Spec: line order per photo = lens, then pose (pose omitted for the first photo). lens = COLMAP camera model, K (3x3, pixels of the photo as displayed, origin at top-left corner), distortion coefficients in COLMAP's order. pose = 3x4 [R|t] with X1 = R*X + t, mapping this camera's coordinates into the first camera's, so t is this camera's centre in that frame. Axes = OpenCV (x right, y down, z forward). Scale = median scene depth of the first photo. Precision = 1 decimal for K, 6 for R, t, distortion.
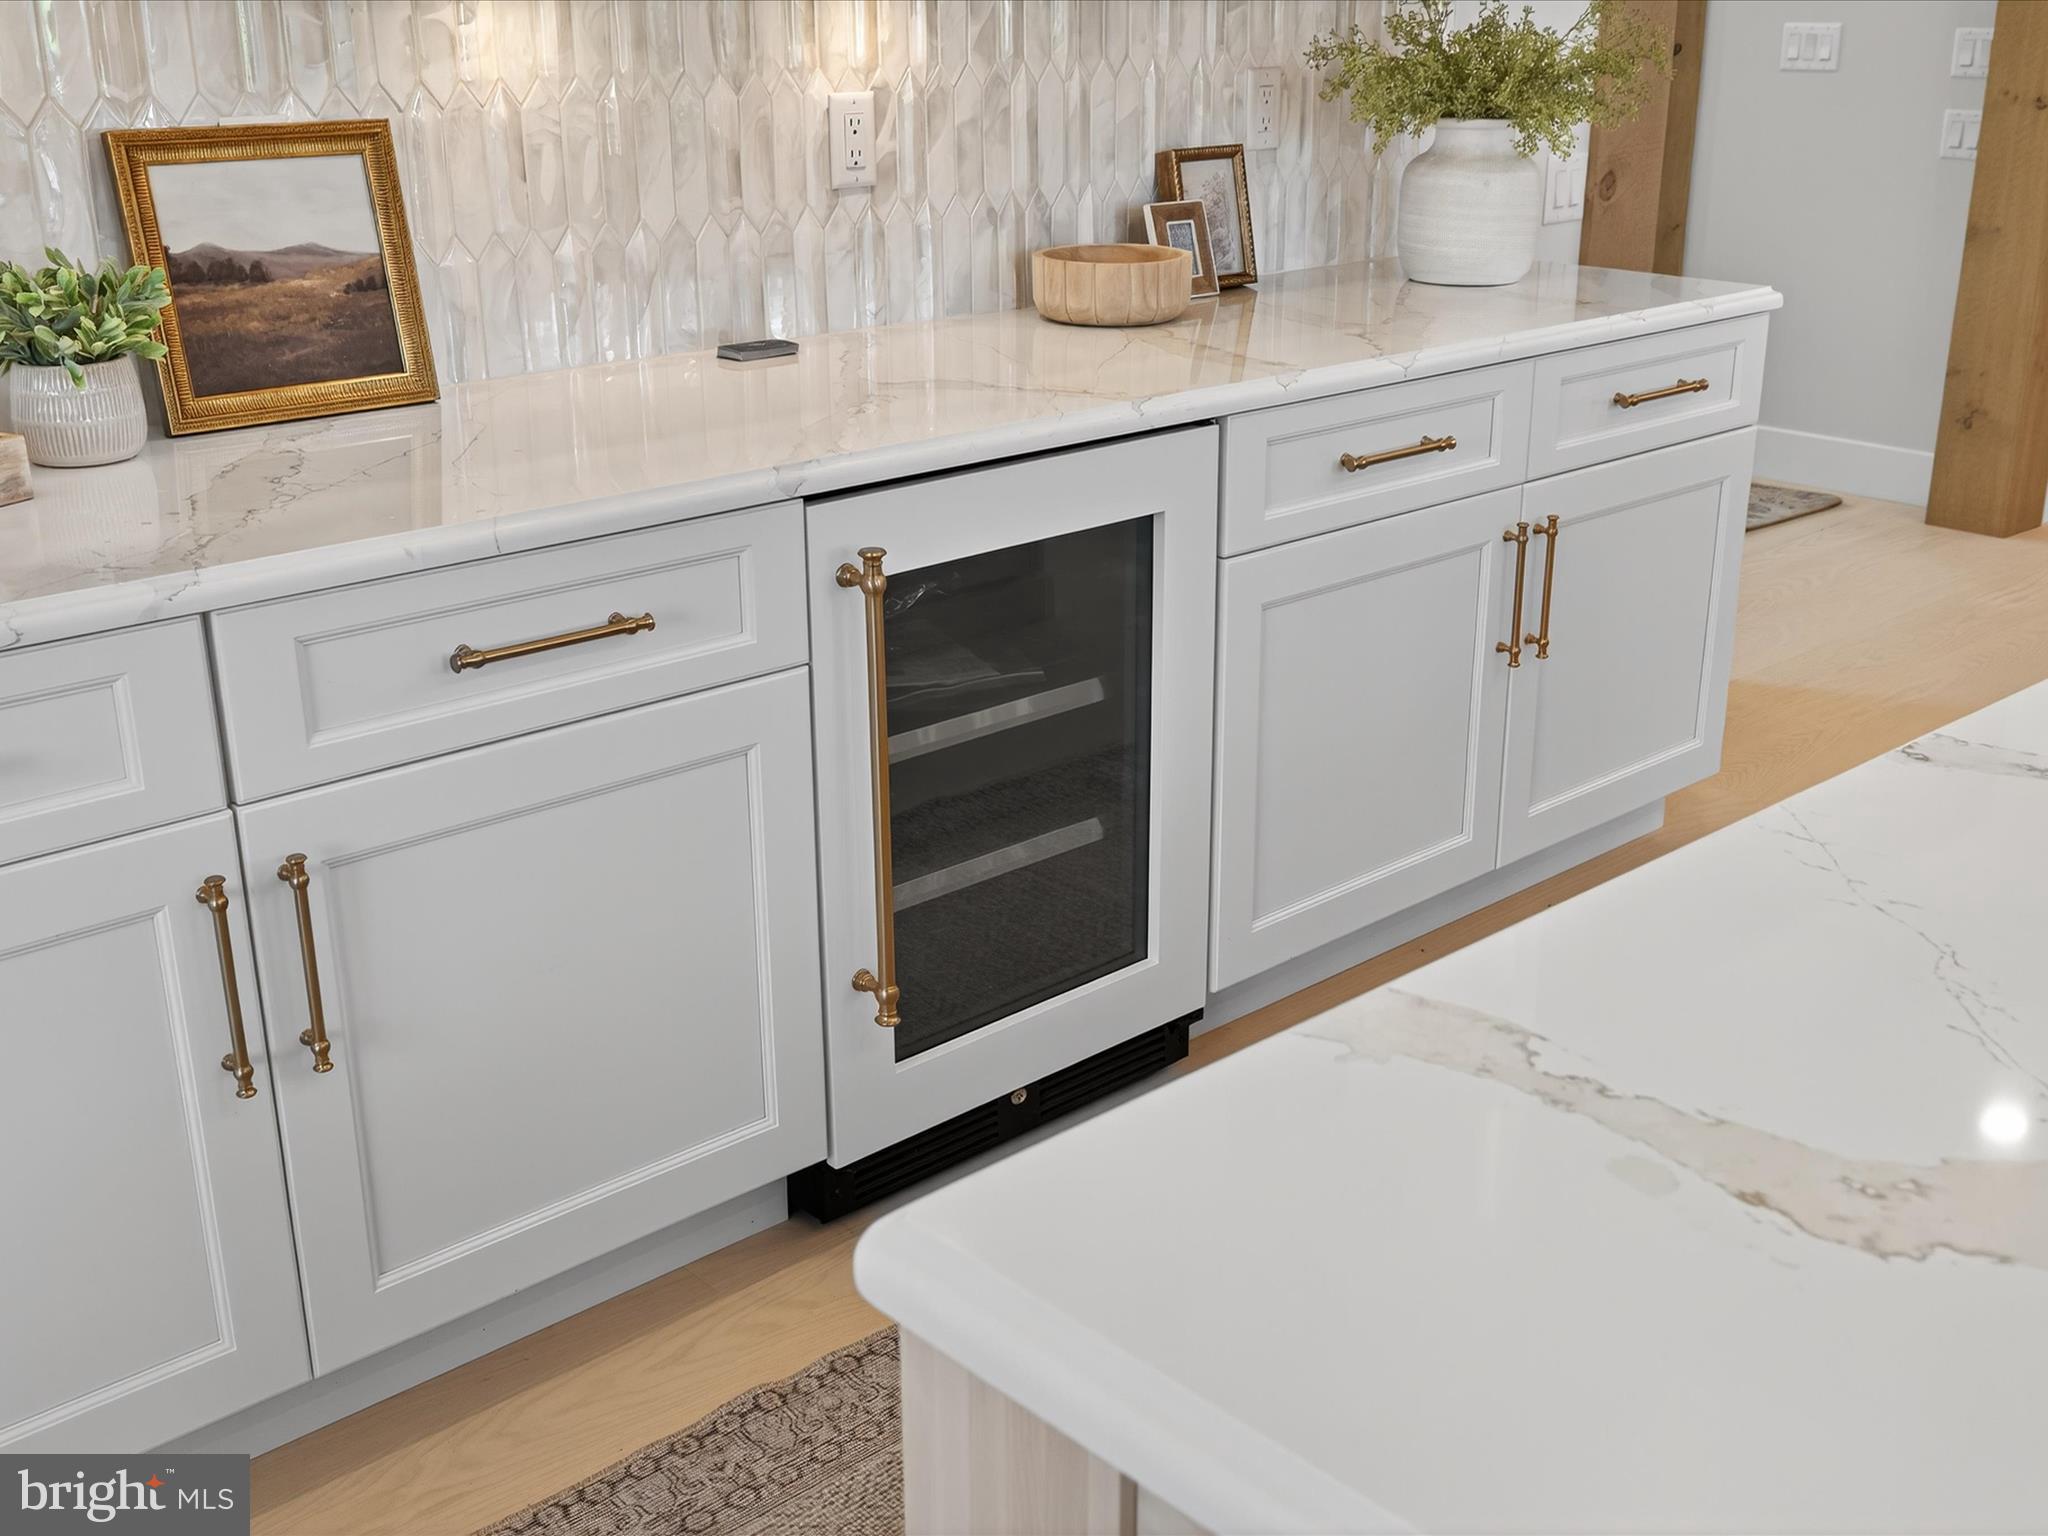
lens RADIAL K [[2163.9, 0, 1026.6], [0, 2163.9, 771.7], [0, 0, 1]] dist [0.017120, 0.000000]
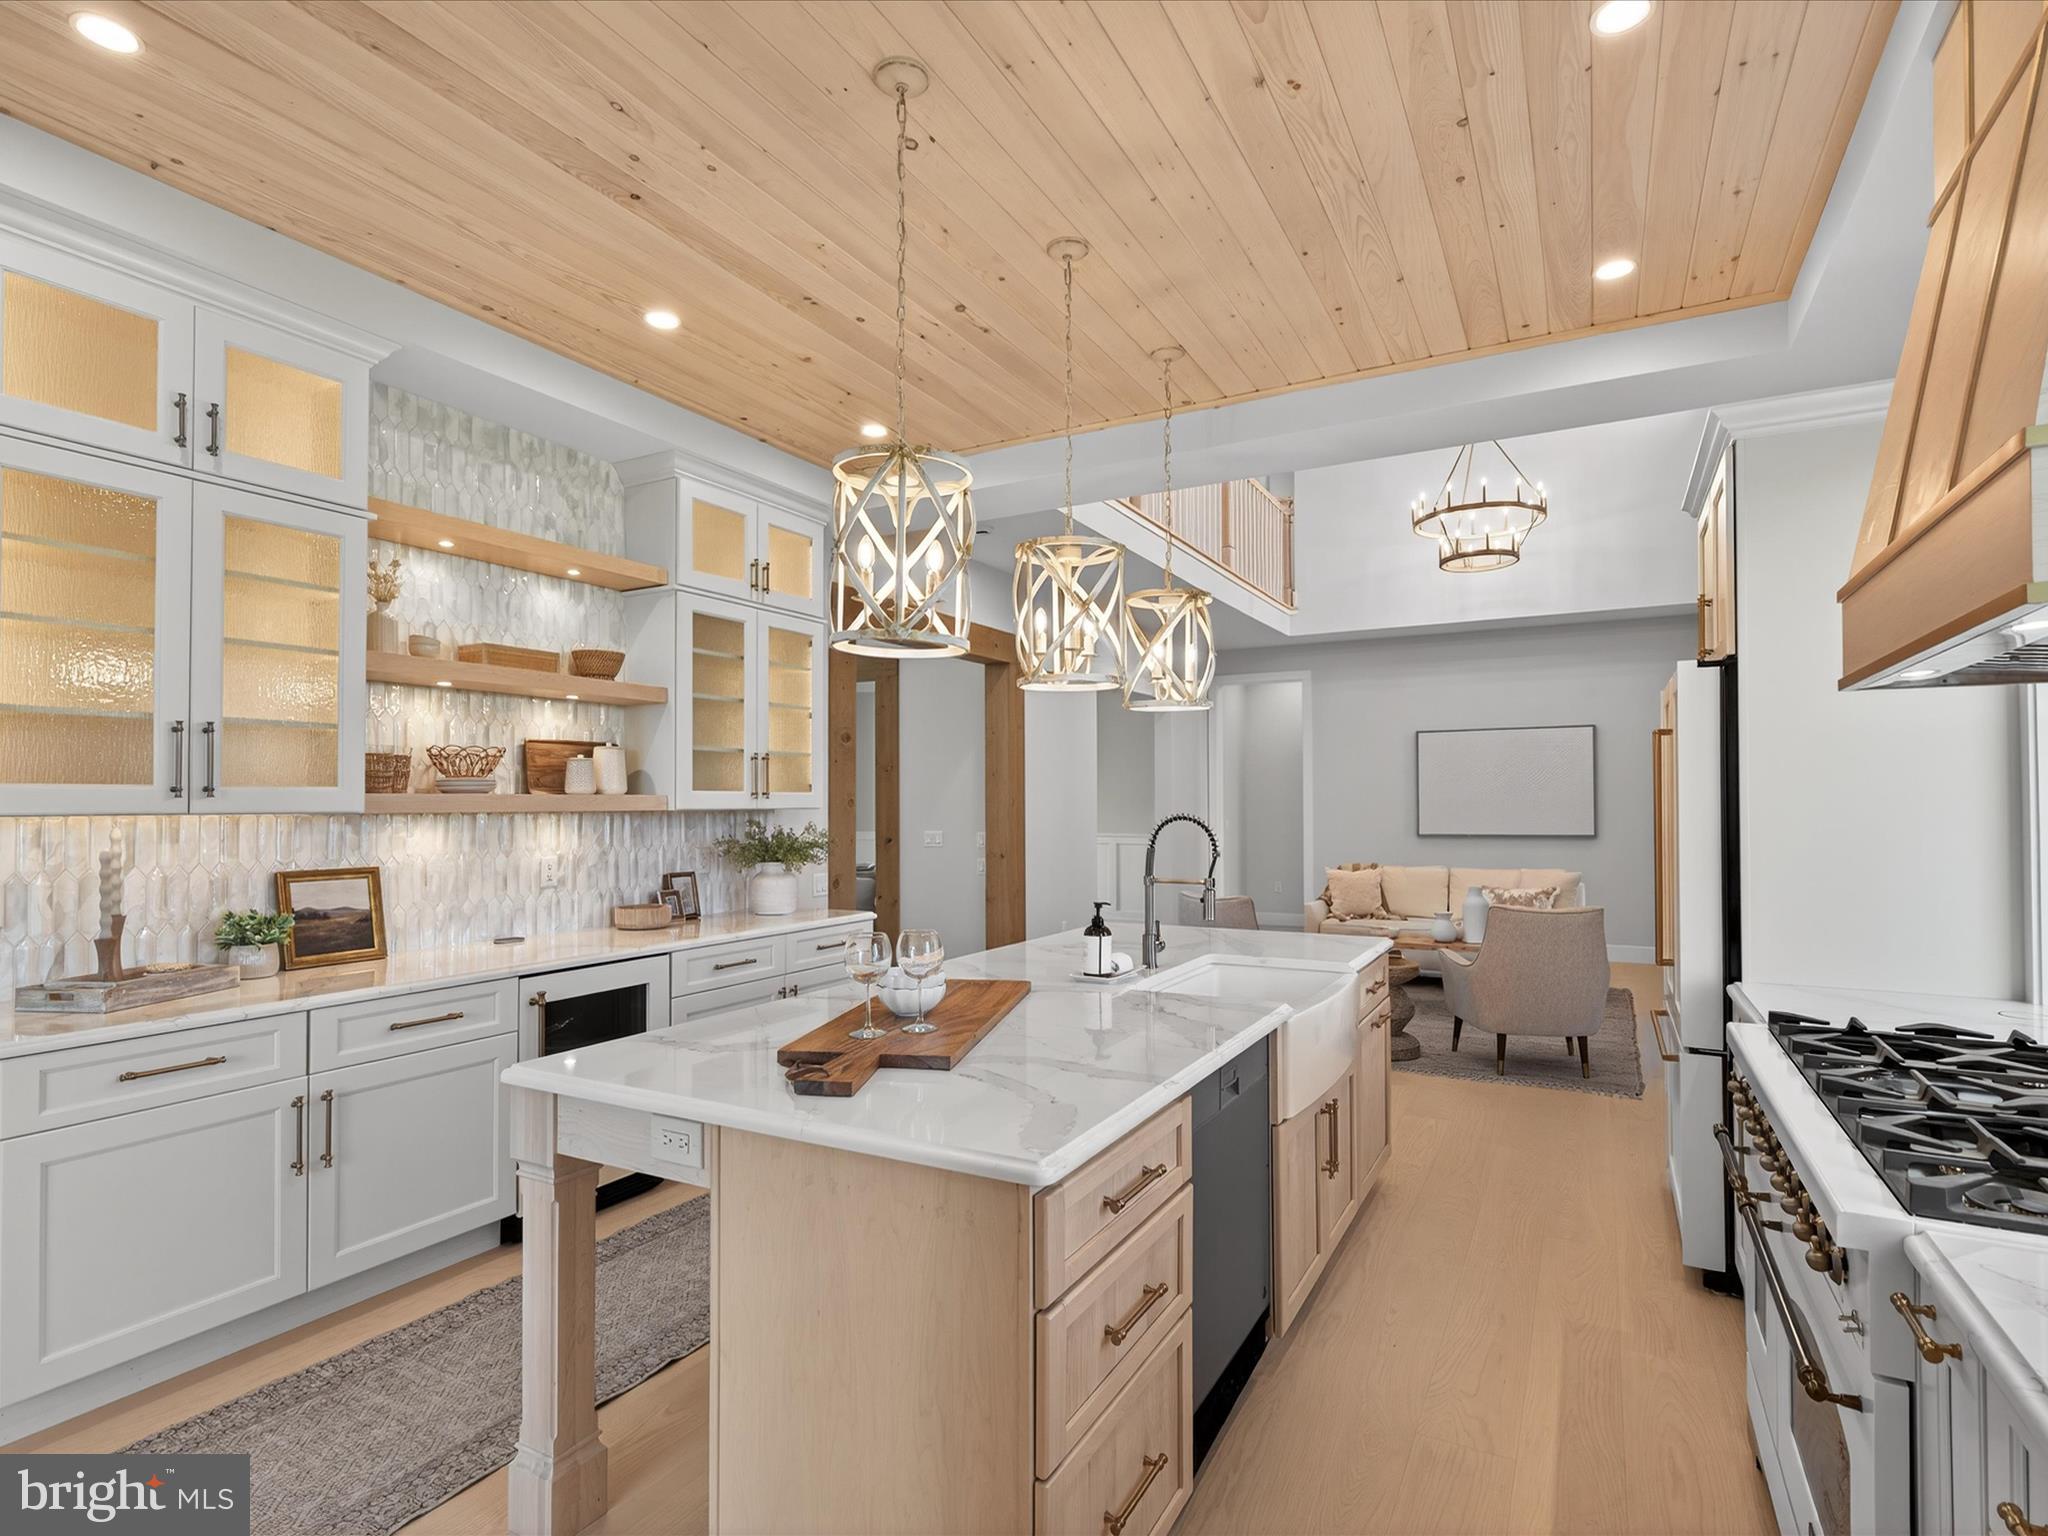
lens RADIAL K [[1028.8, 0, 1036.0], [0, 1028.8, 778.2], [0, 0, 1]] dist [-0.000035, -0.001217]
pose [[0.944571, 0.006213, 0.328249, 0.093728], [0.116833, 0.928010, -0.353763, 0.181844], [-0.306816, 0.372505, 0.875845, -0.535284]]
